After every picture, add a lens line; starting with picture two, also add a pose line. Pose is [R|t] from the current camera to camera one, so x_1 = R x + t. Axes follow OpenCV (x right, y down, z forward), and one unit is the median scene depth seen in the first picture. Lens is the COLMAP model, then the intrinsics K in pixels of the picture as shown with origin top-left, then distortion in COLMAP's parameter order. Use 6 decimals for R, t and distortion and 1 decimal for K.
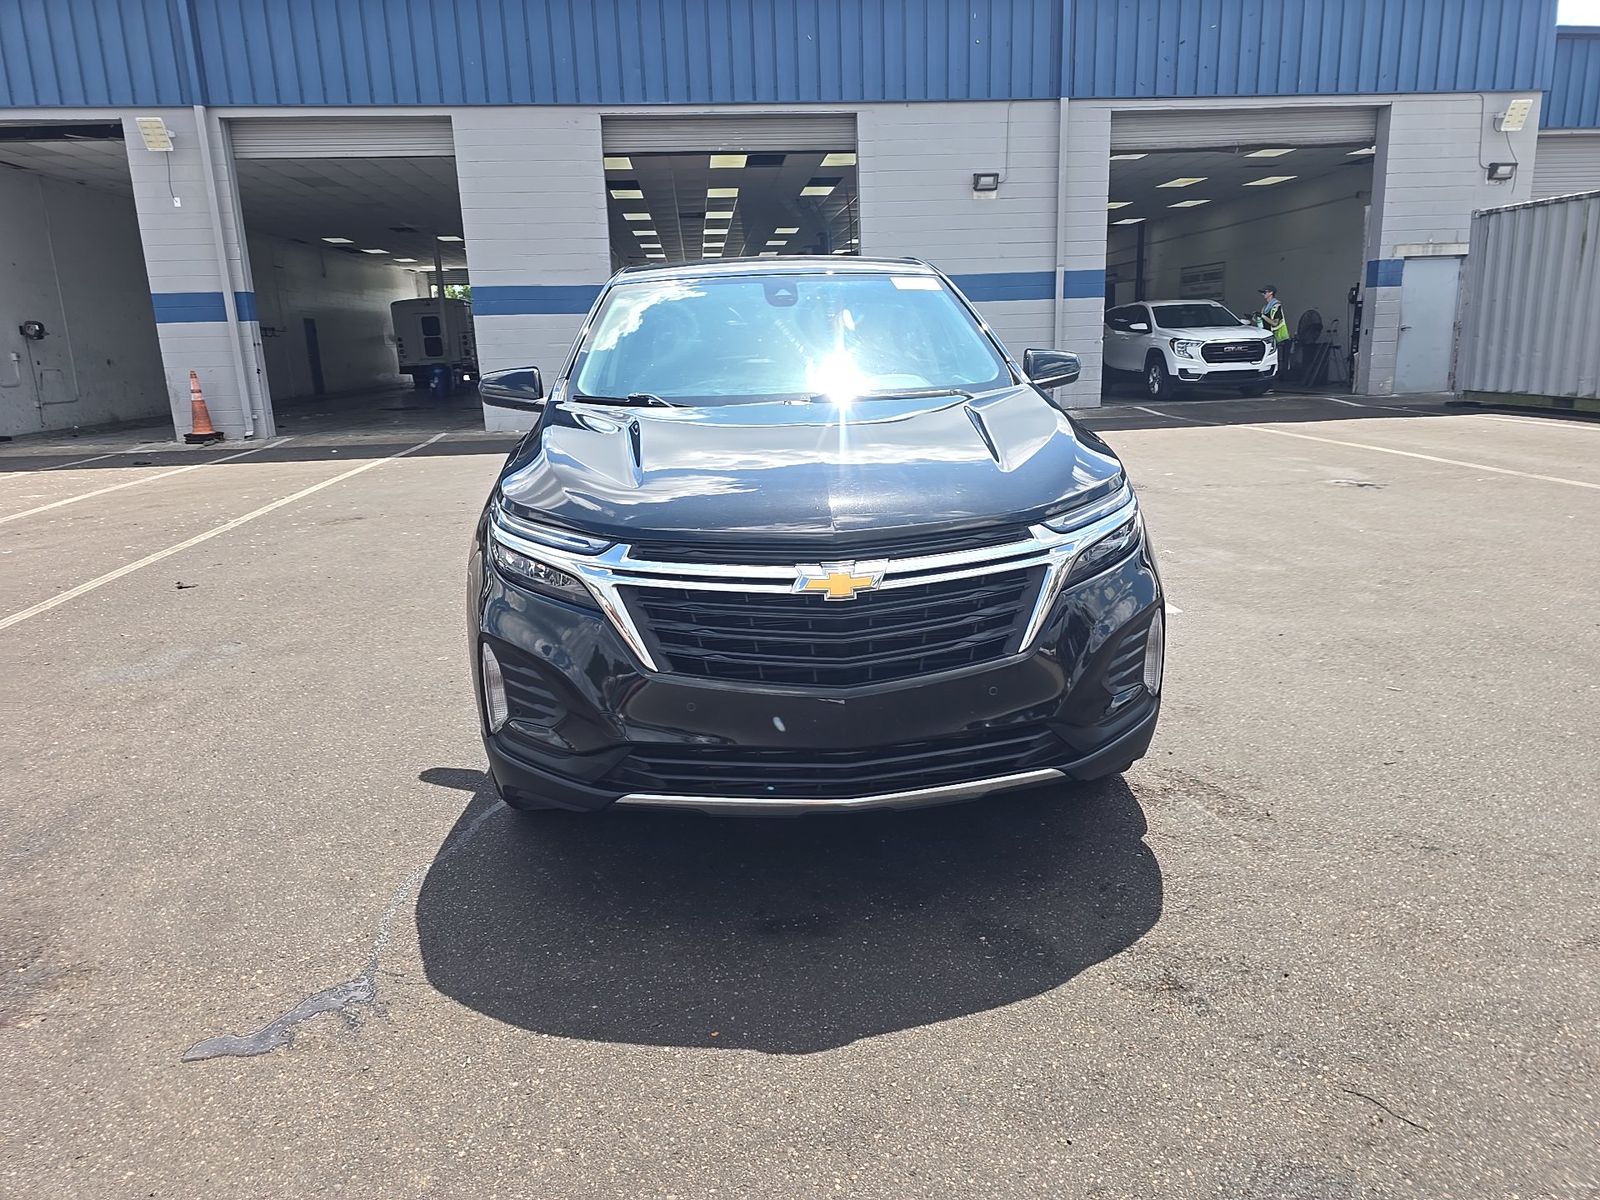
lens RADIAL K [[1070.7, 0, 816.9], [0, 1070.7, 602.8], [0, 0, 1]] dist [0.030598, -0.025785]
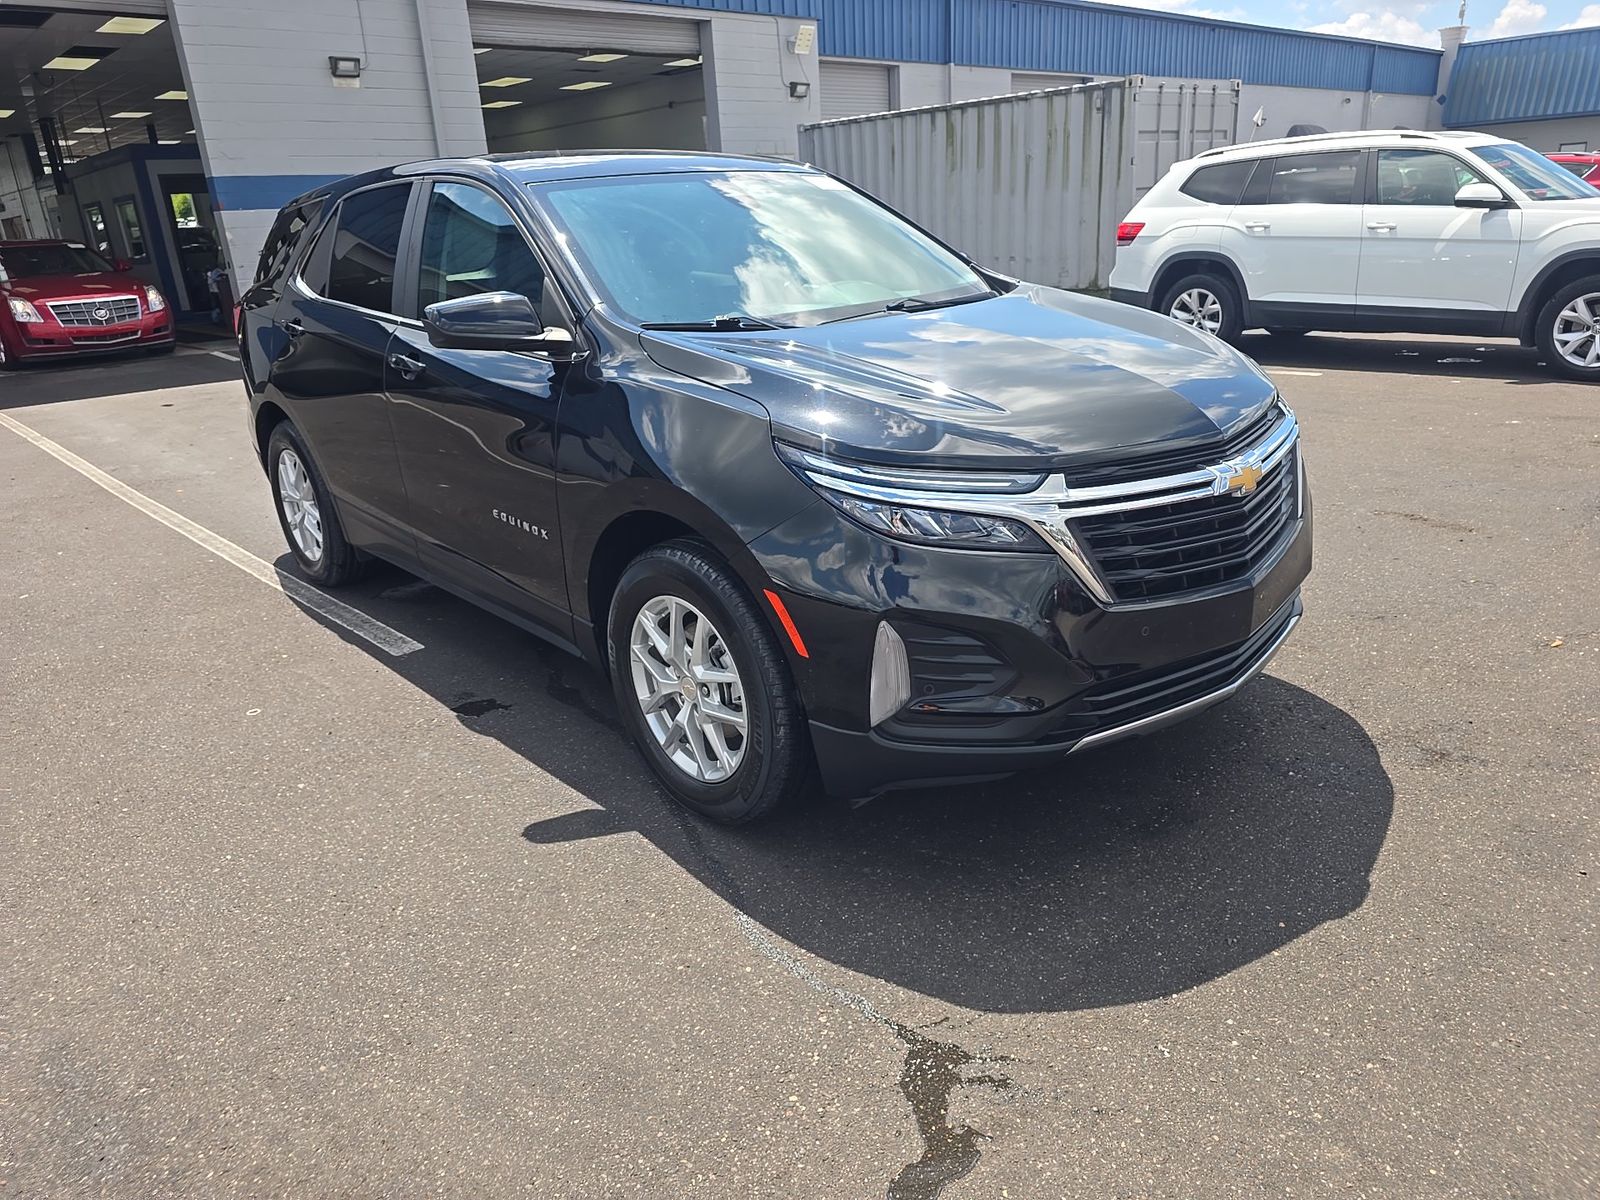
lens RADIAL K [[1070.7, 0, 806.9], [0, 1070.7, 598.8], [0, 0, 1]] dist [0.030598, -0.025785]
pose [[0.797503, -0.212182, 0.564772, -0.133758], [0.168912, 0.977204, 0.128612, -0.015806], [-0.579186, -0.007171, 0.815164, 0.057682]]
